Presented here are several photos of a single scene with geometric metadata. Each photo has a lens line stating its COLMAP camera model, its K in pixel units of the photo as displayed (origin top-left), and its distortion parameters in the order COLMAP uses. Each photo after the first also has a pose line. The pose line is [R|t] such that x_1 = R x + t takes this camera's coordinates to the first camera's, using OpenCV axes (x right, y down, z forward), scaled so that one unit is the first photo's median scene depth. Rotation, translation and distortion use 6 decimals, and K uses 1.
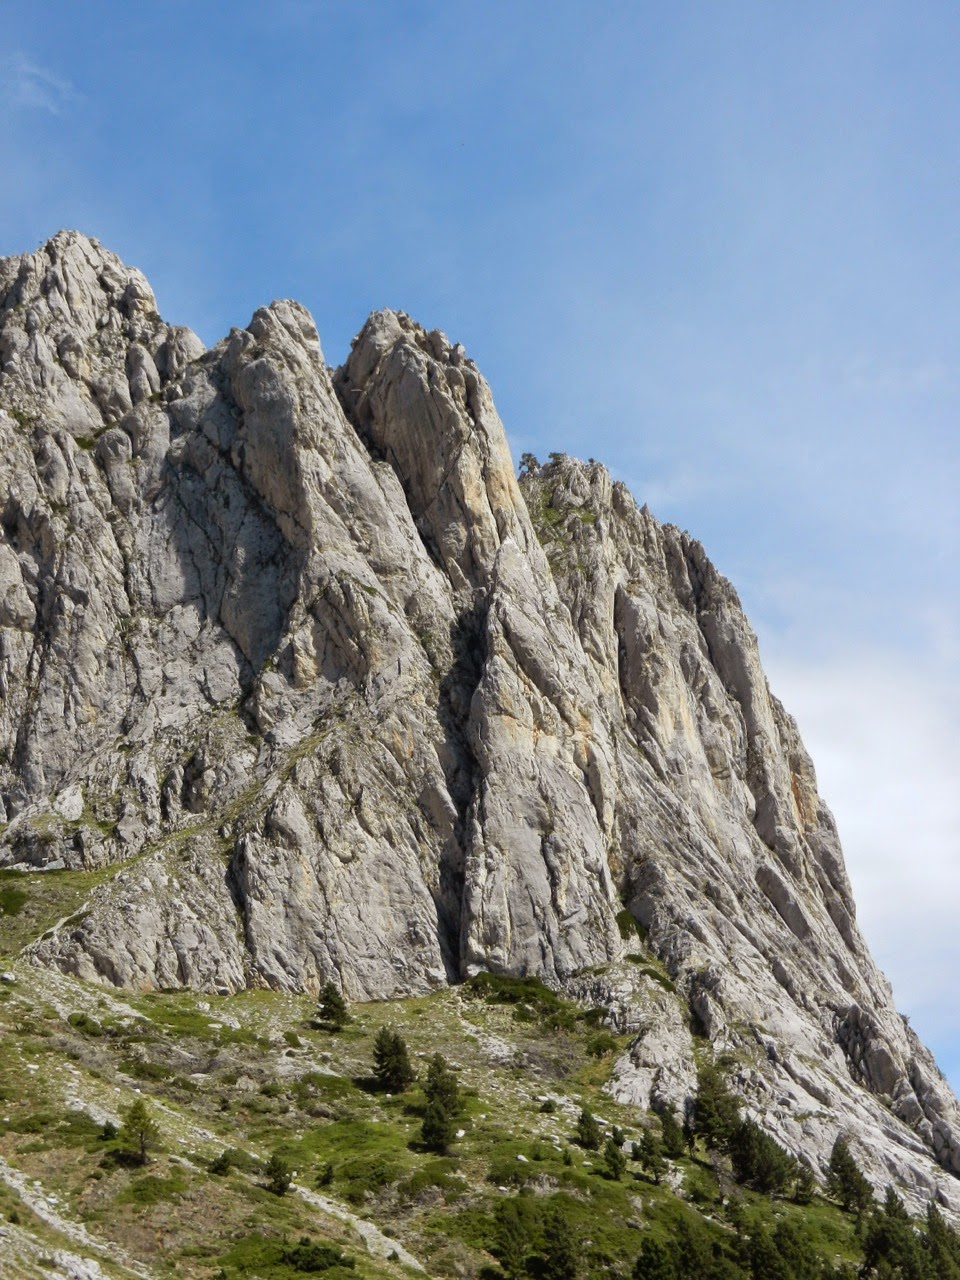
lens RADIAL K [[2356.0, 0, 480.0], [0, 2356.0, 640.0], [0, 0, 1]] dist [-0.006386, -0.108458]
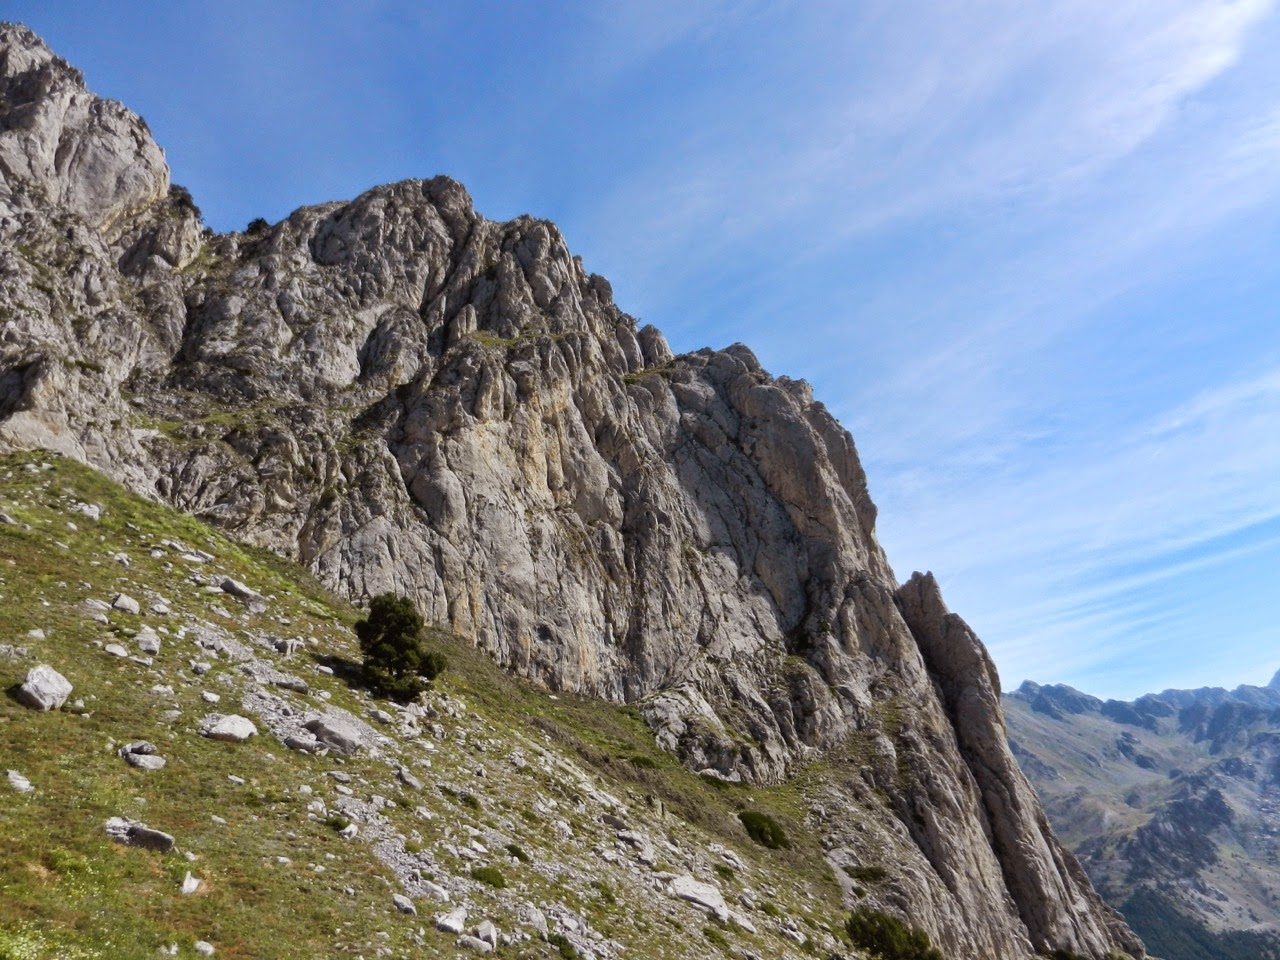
lens RADIAL K [[951.5, 0, 640.0], [0, 951.5, 480.0], [0, 0, 1]] dist [0.012266, -0.001196]
pose [[0.773605, 0.326726, 0.542941, -0.474482], [-0.312323, 0.942119, -0.121928, 0.029013], [-0.551352, -0.075249, 0.830872, 0.604694]]
